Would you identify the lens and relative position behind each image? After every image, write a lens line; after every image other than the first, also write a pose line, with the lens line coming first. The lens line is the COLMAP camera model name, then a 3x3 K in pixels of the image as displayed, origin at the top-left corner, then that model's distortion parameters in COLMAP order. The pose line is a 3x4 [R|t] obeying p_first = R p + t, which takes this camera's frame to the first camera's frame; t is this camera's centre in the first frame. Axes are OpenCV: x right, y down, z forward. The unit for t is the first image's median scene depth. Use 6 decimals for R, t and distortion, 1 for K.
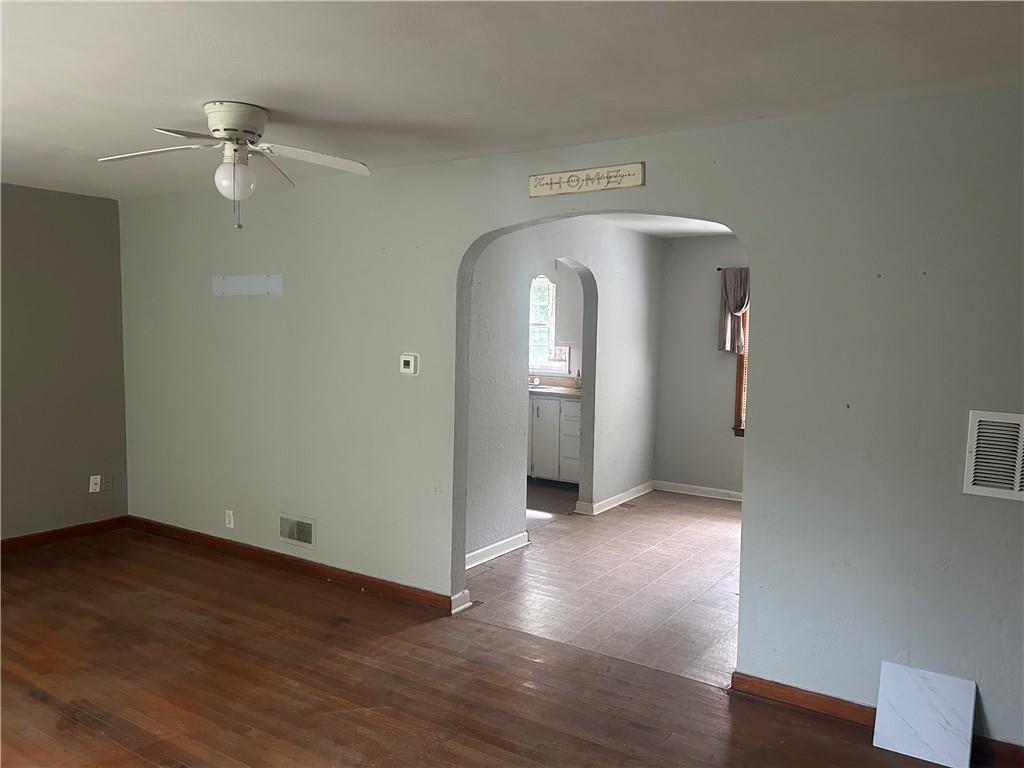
lens RADIAL K [[766.6, 0, 512.7], [0, 766.6, 380.0], [0, 0, 1]] dist [0.061598, -0.070707]
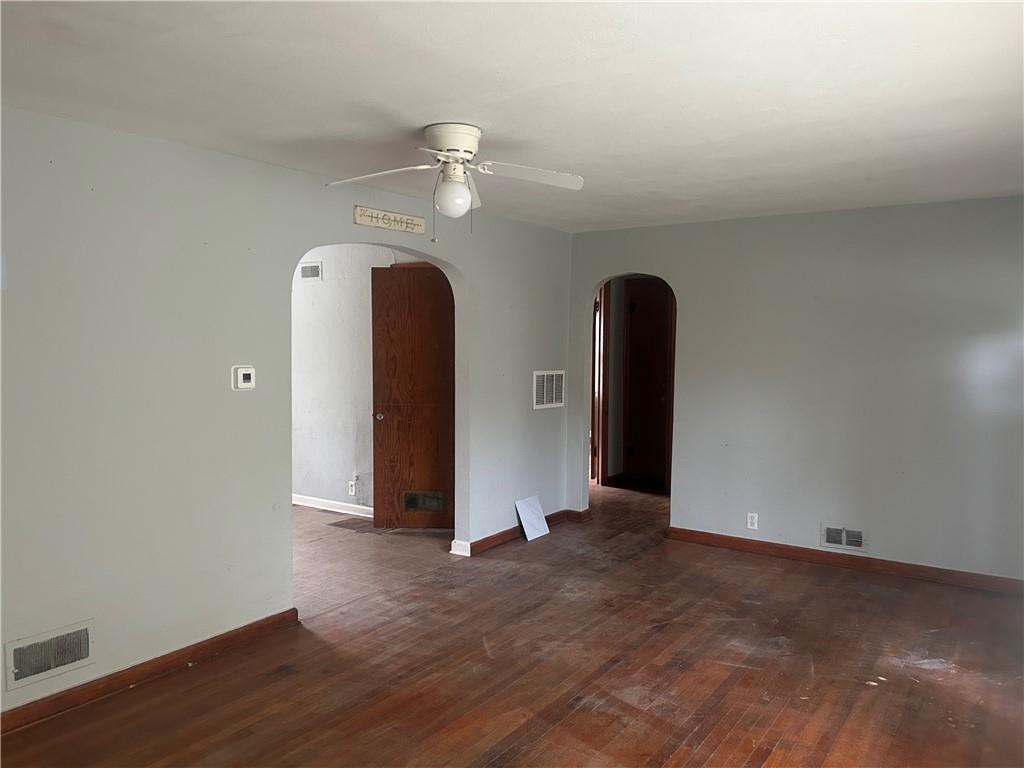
lens RADIAL K [[766.6, 0, 512.7], [0, 766.6, 380.0], [0, 0, 1]] dist [0.061598, -0.070707]
pose [[0.030109, -0.074888, 0.996737, -1.202146], [0.067164, 0.995087, 0.072735, -0.073496], [-0.997288, 0.064755, 0.034991, 0.767402]]
